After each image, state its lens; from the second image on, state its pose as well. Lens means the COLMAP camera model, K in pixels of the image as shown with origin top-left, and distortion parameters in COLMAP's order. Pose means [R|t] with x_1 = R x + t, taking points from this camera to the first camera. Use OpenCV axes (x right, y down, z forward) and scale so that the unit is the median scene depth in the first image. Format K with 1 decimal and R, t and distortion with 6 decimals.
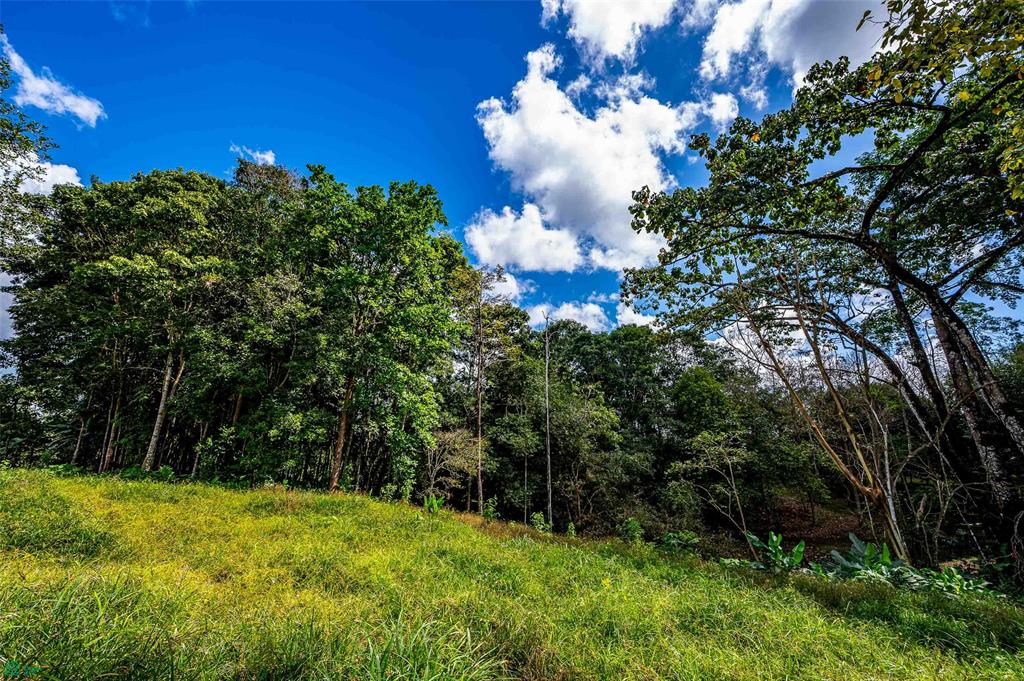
lens RADIAL K [[404.8, 0, 512.0], [0, 404.8, 340.5], [0, 0, 1]] dist [0.000718, -0.000039]
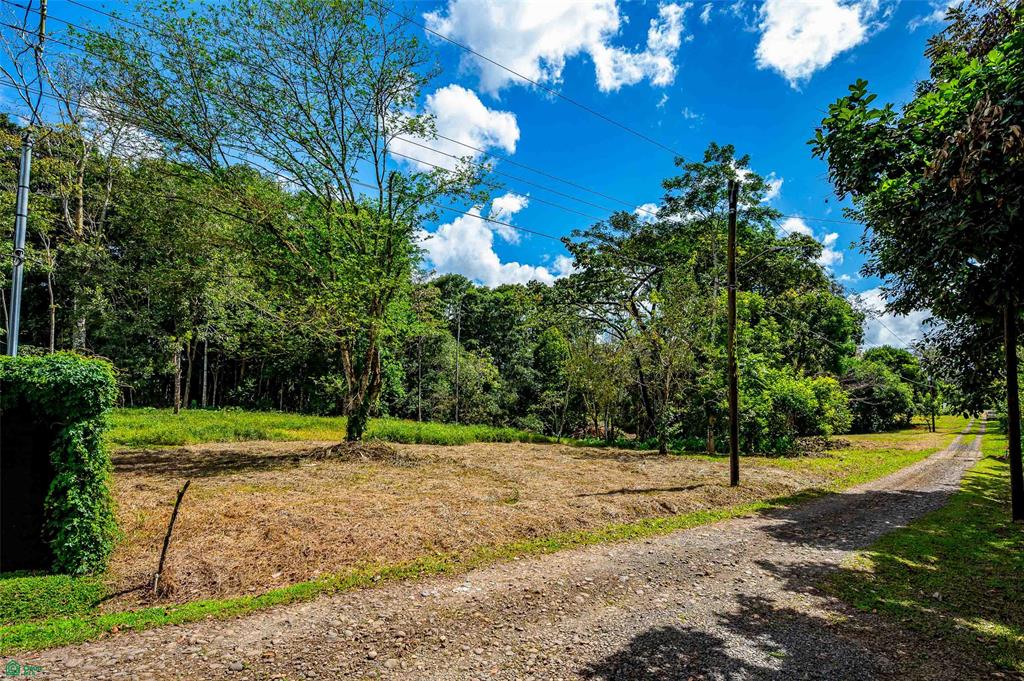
lens RADIAL K [[518.1, 0, 515.3], [0, 518.1, 356.6], [0, 0, 1]] dist [0.000958, 0.000099]
pose [[0.939942, 0.039047, 0.339094, -0.342972], [-0.116772, 0.970278, 0.211954, -0.288346], [-0.320740, -0.238821, 0.916565, -0.784416]]
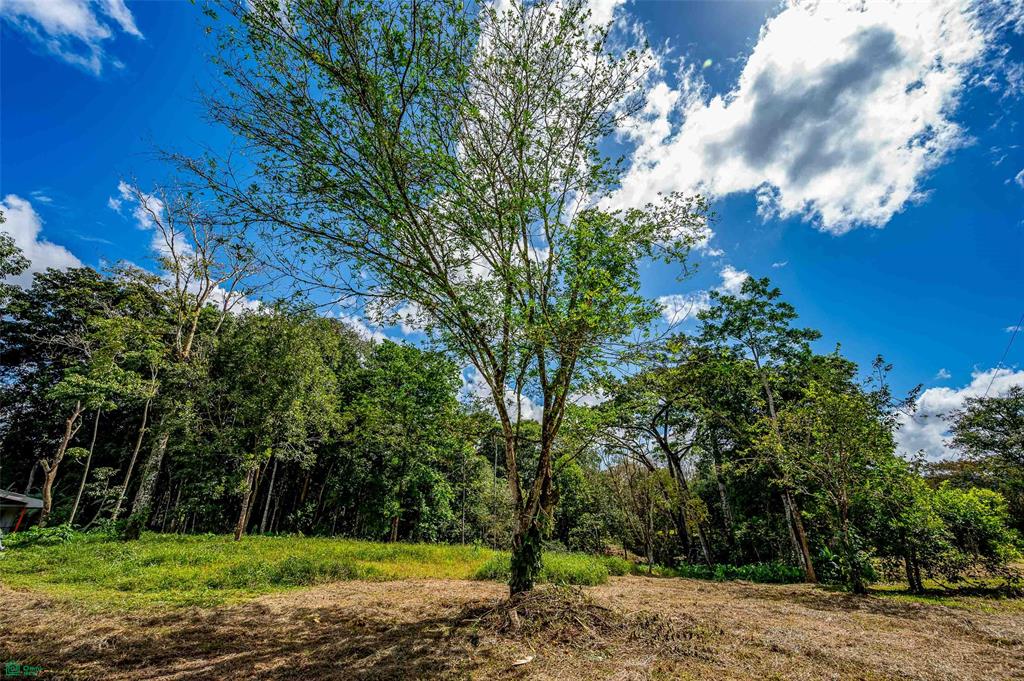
lens RADIAL K [[404.8, 0, 512.0], [0, 404.8, 340.5], [0, 0, 1]] dist [0.000718, -0.000039]
pose [[0.945059, 0.138340, 0.296185, -0.402562], [-0.105279, 0.986570, -0.124880, -0.220949], [-0.309484, 0.086837, 0.946931, -0.591577]]
